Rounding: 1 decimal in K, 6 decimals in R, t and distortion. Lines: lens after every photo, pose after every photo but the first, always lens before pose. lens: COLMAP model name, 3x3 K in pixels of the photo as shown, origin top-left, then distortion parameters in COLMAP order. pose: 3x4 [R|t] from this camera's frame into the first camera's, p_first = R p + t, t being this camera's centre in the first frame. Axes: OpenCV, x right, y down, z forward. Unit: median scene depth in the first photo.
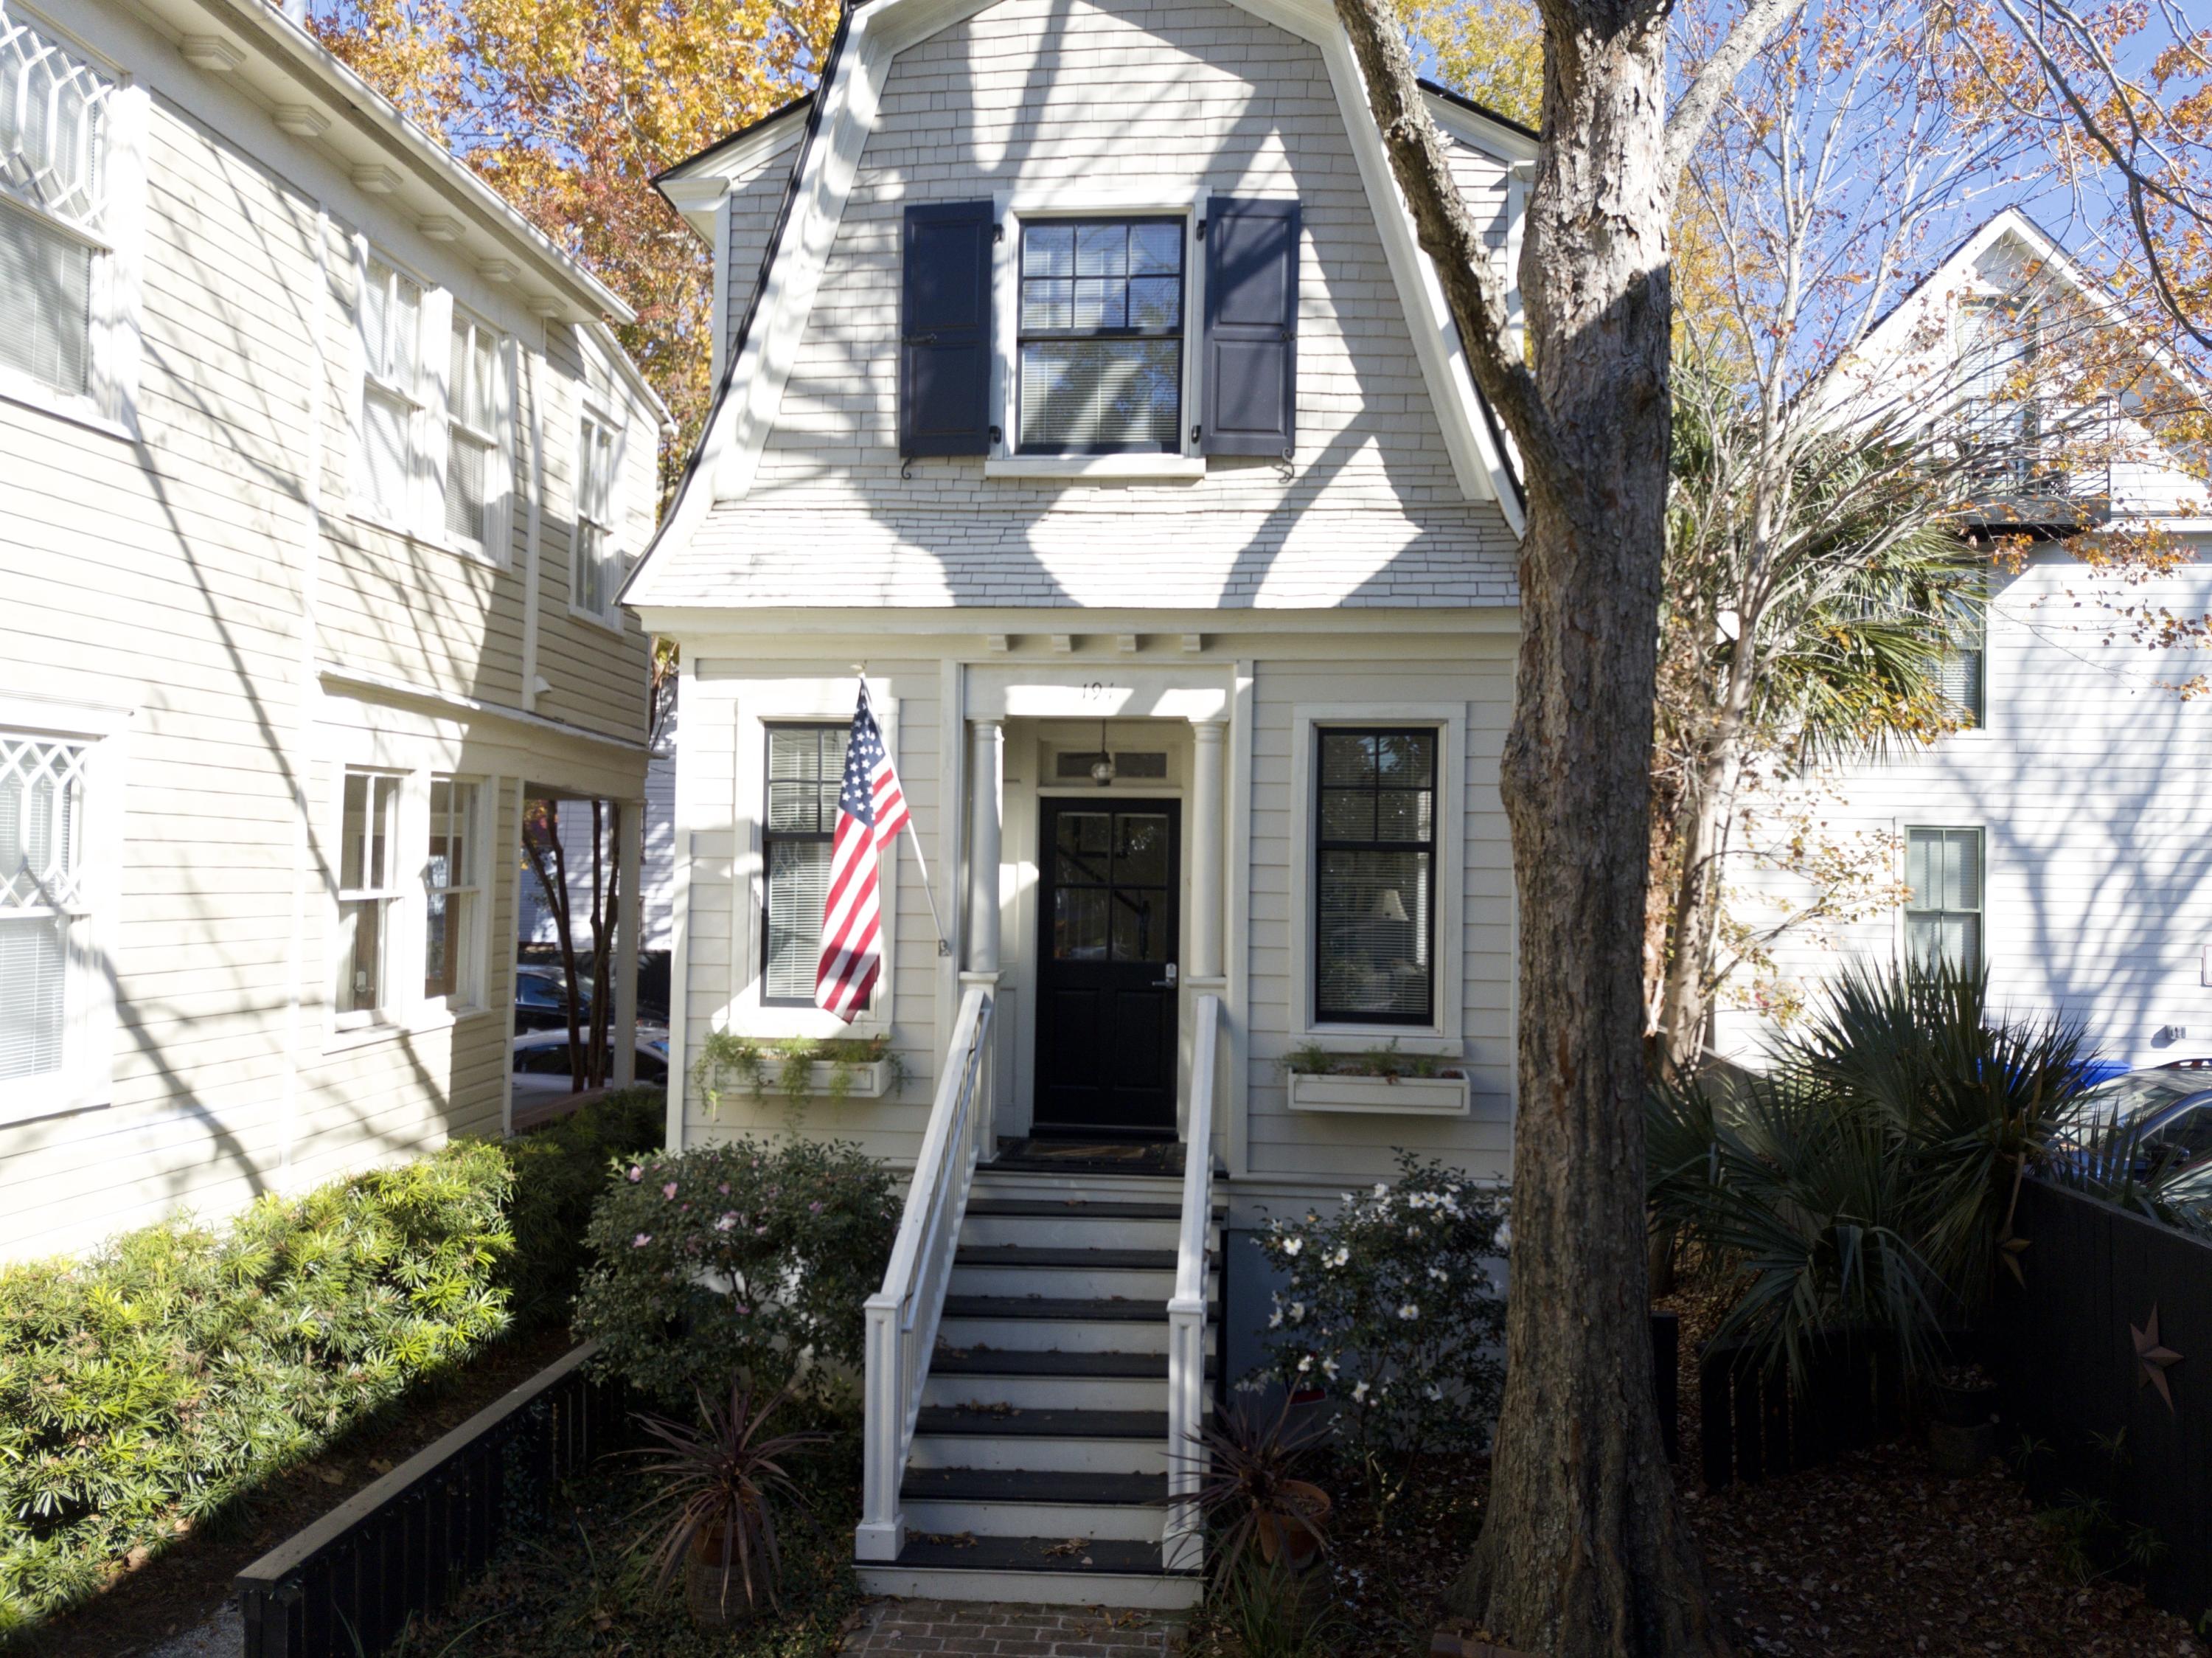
lens RADIAL K [[1687.2, 0, 1108.3], [0, 1687.2, 822.7], [0, 0, 1]] dist [0.032065, -0.022882]
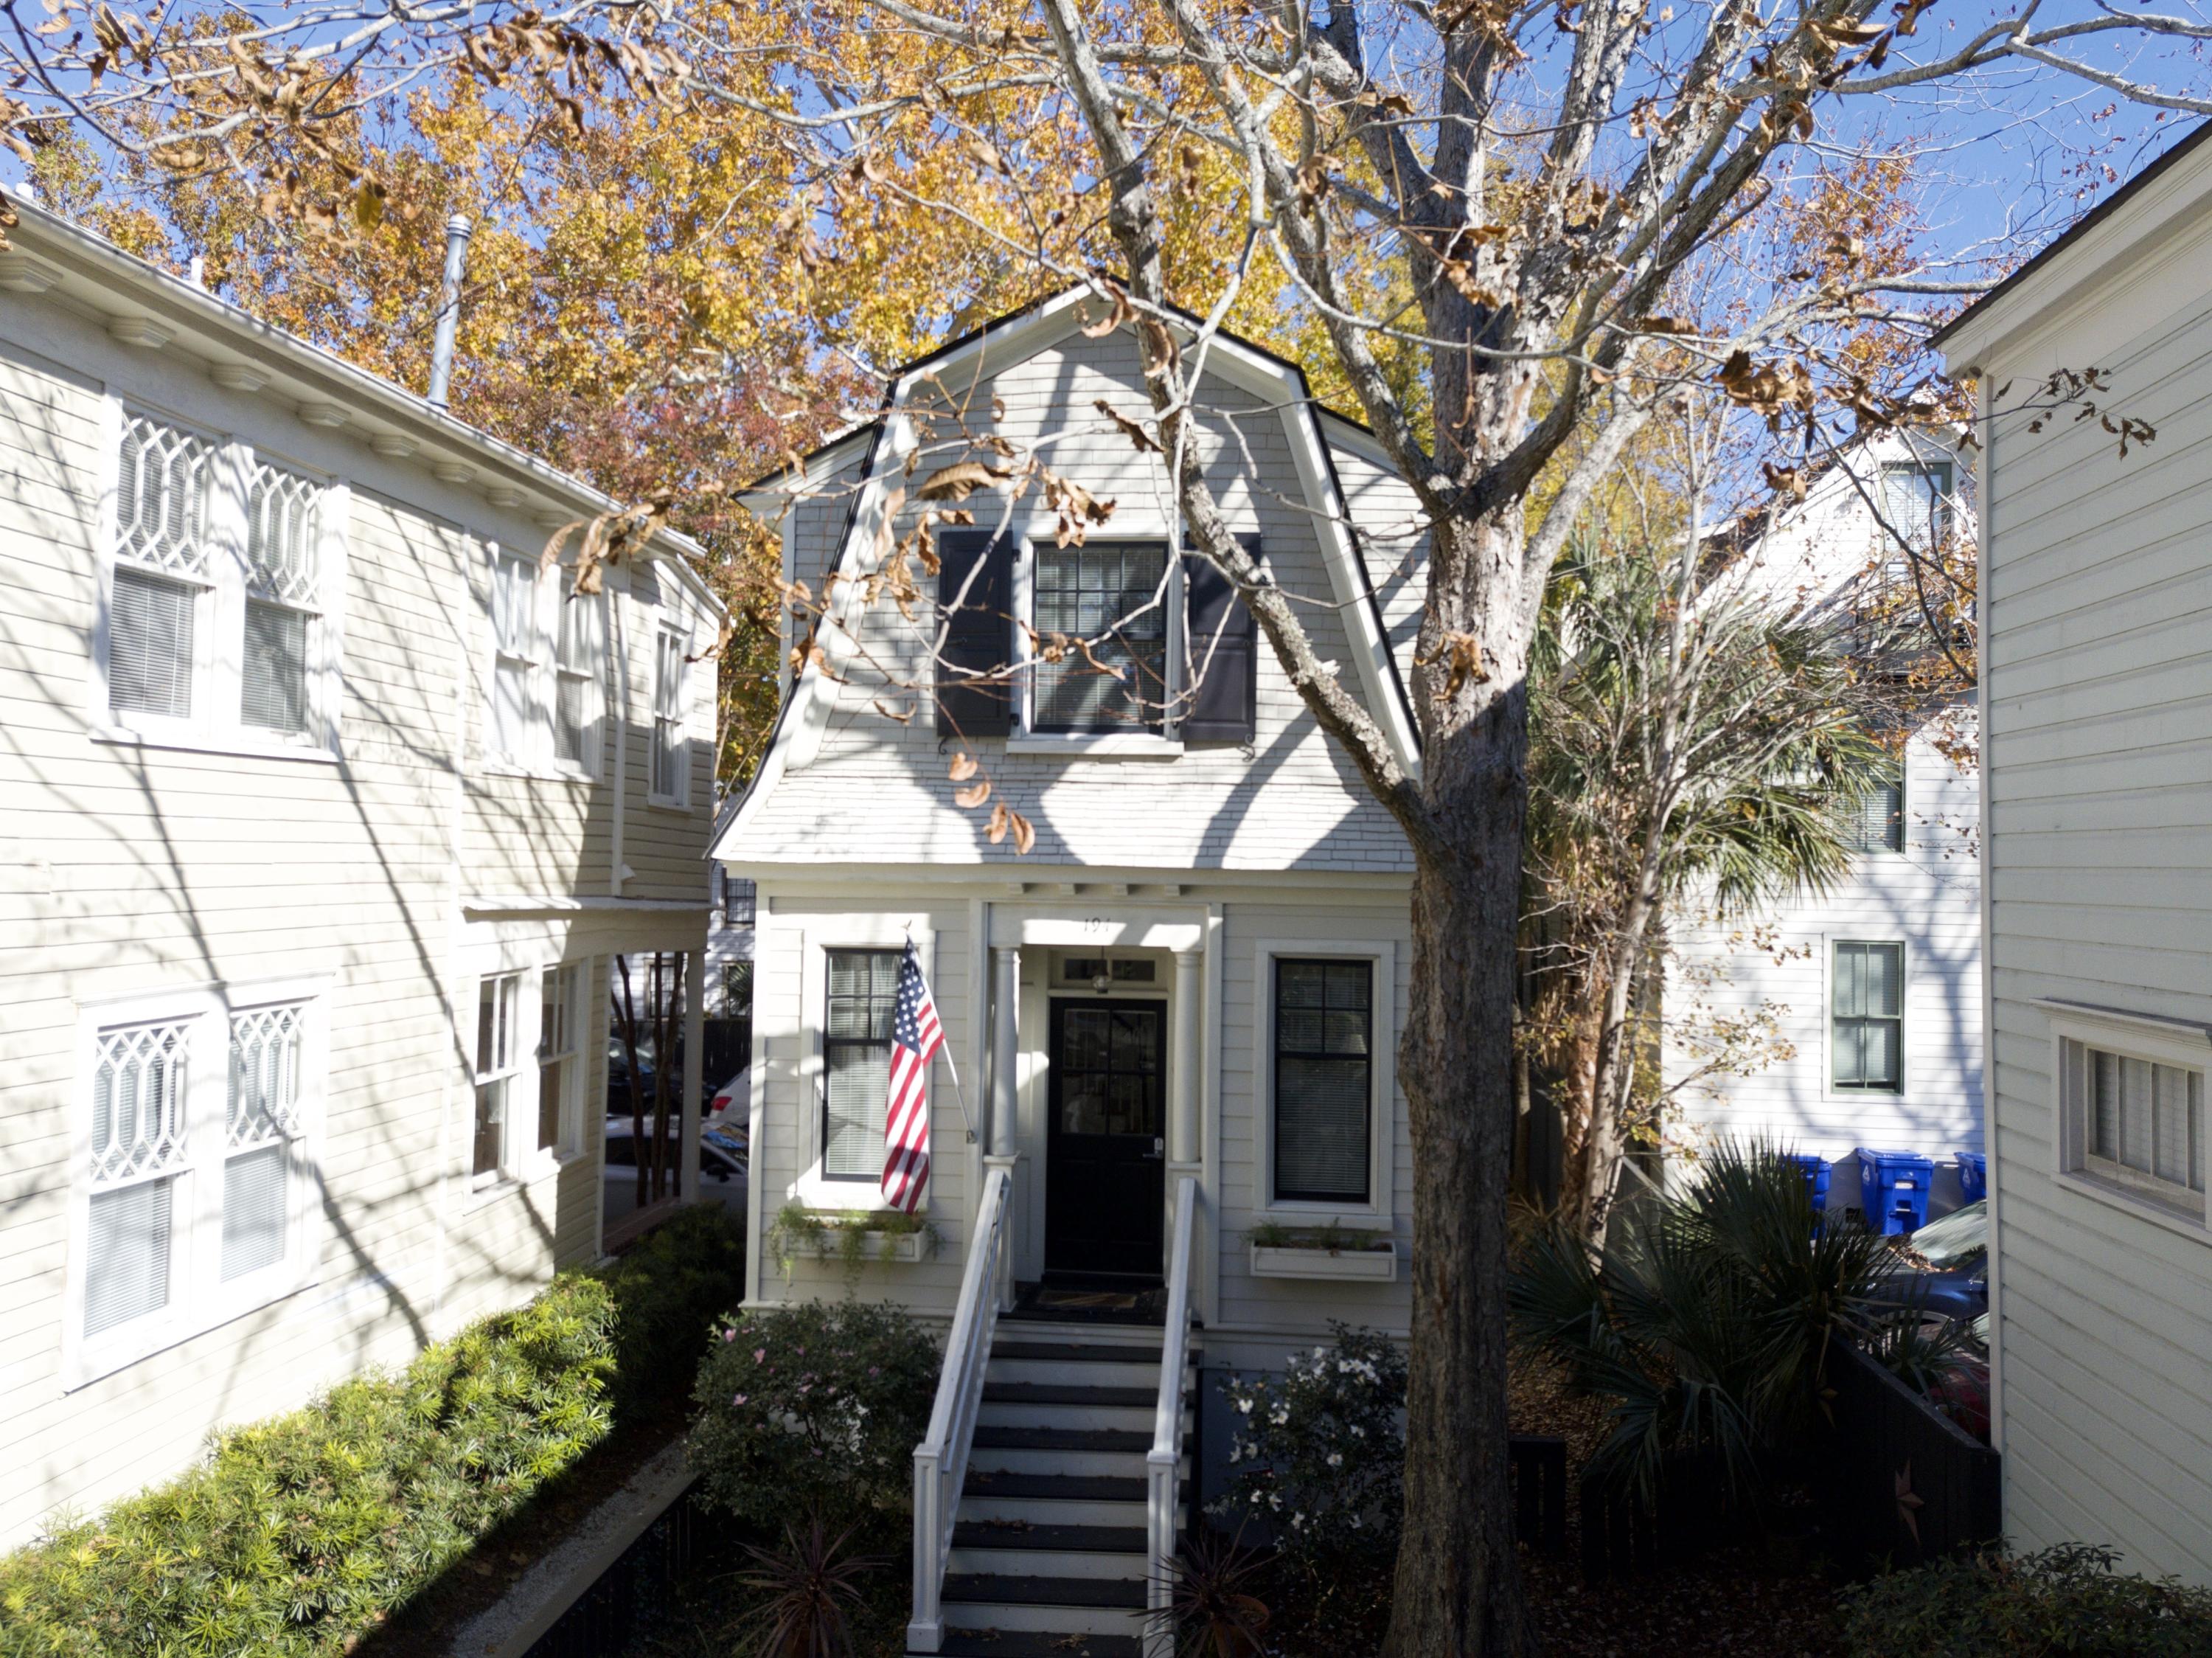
lens RADIAL K [[1687.2, 0, 1108.0], [0, 1687.2, 828.9], [0, 0, 1]] dist [0.032065, -0.022882]
pose [[0.999960, -0.000117, -0.008947, 0.013095], [0.000148, 0.999994, 0.003458, -0.157556], [0.008946, -0.003460, 0.999954, -0.233611]]
